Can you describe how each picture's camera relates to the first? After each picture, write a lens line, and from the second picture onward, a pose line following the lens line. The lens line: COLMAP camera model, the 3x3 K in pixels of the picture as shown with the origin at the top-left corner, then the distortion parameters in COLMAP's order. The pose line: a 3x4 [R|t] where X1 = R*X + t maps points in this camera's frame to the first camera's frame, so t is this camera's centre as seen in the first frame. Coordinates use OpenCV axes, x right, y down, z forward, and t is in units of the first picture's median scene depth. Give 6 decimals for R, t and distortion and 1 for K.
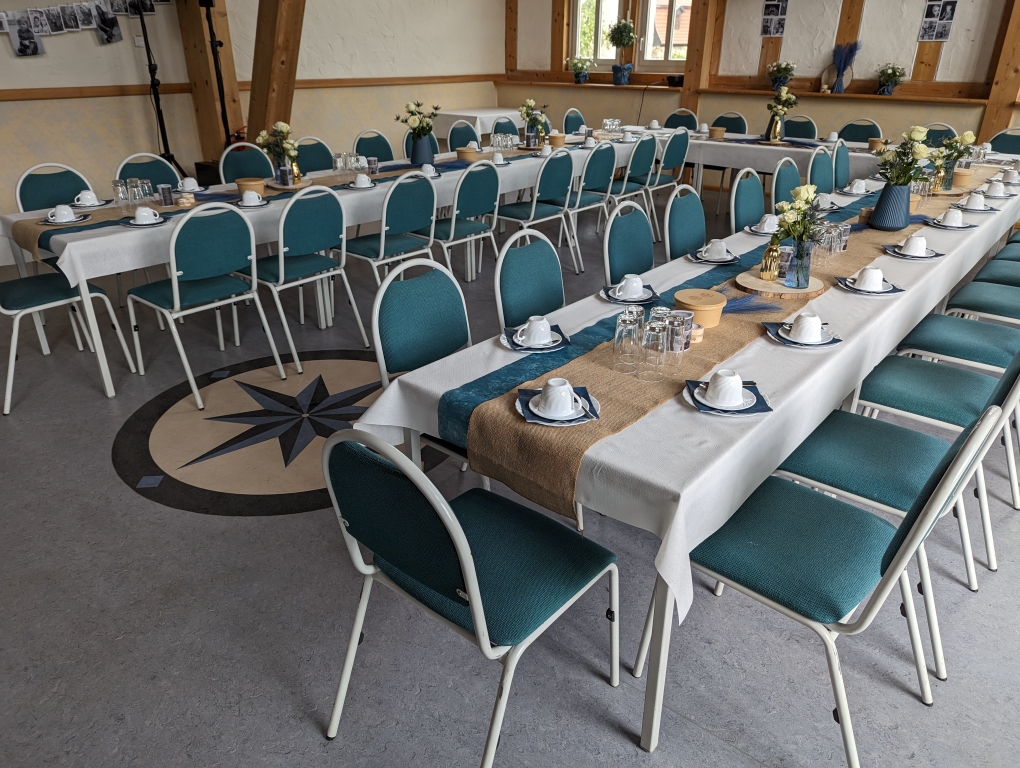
lens RADIAL K [[728.5, 0, 515.7], [0, 728.5, 375.2], [0, 0, 1]] dist [0.052325, -0.040125]
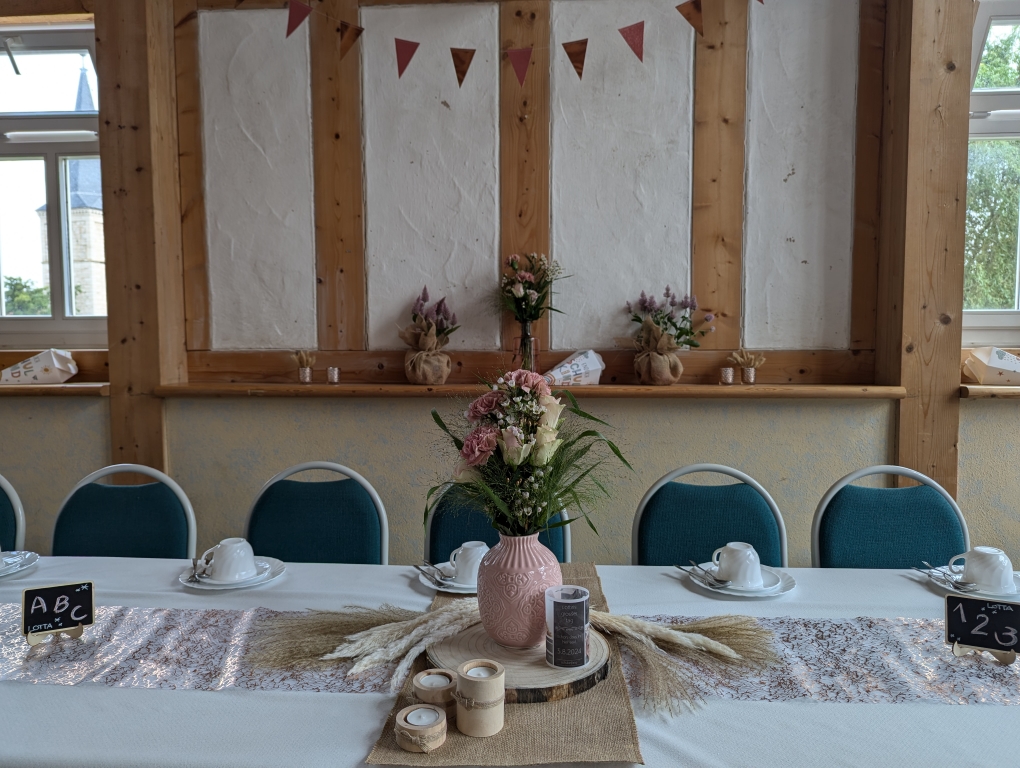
lens RADIAL K [[728.5, 0, 505.8], [0, 728.5, 381.3], [0, 0, 1]] dist [0.052325, -0.040125]
pose [[0.811019, -0.045919, 0.583214, 0.198710], [0.250929, 0.927858, -0.275889, -0.282142], [-0.528471, 0.370097, 0.764033, 0.715794]]
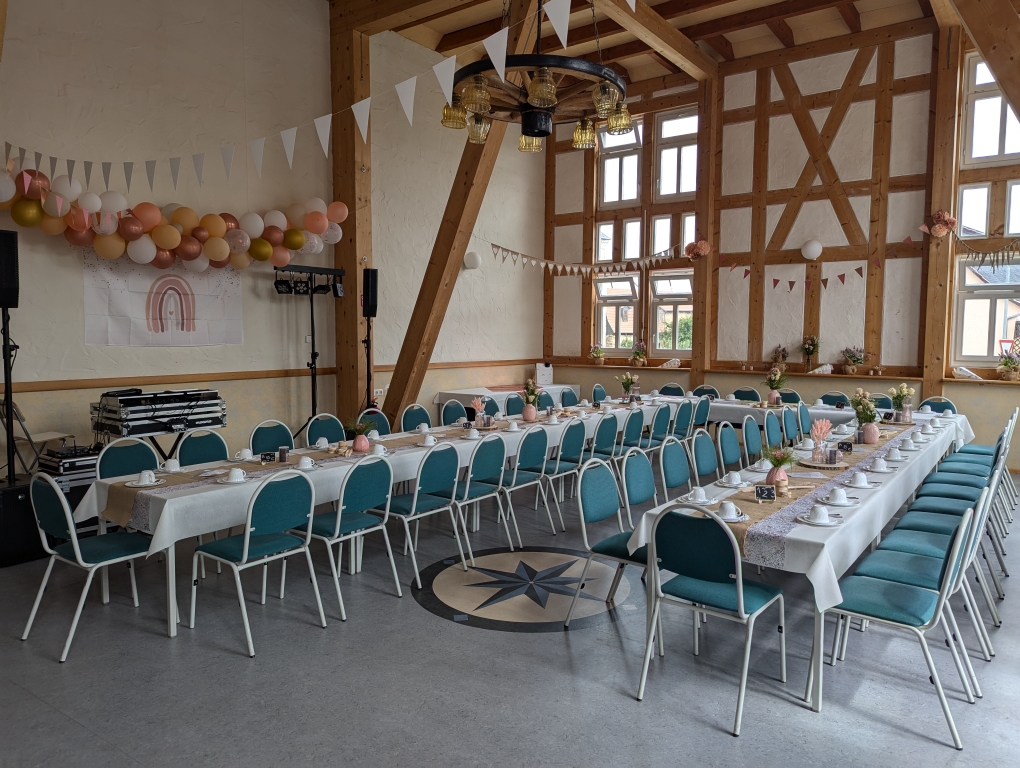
lens RADIAL K [[728.5, 0, 523.1], [0, 728.5, 378.5], [0, 0, 1]] dist [0.052325, -0.040125]
pose [[0.997189, -0.003153, 0.074856, -0.191448], [0.029517, 0.934841, -0.353837, 0.087127], [-0.068863, 0.355052, 0.932307, -0.213389]]
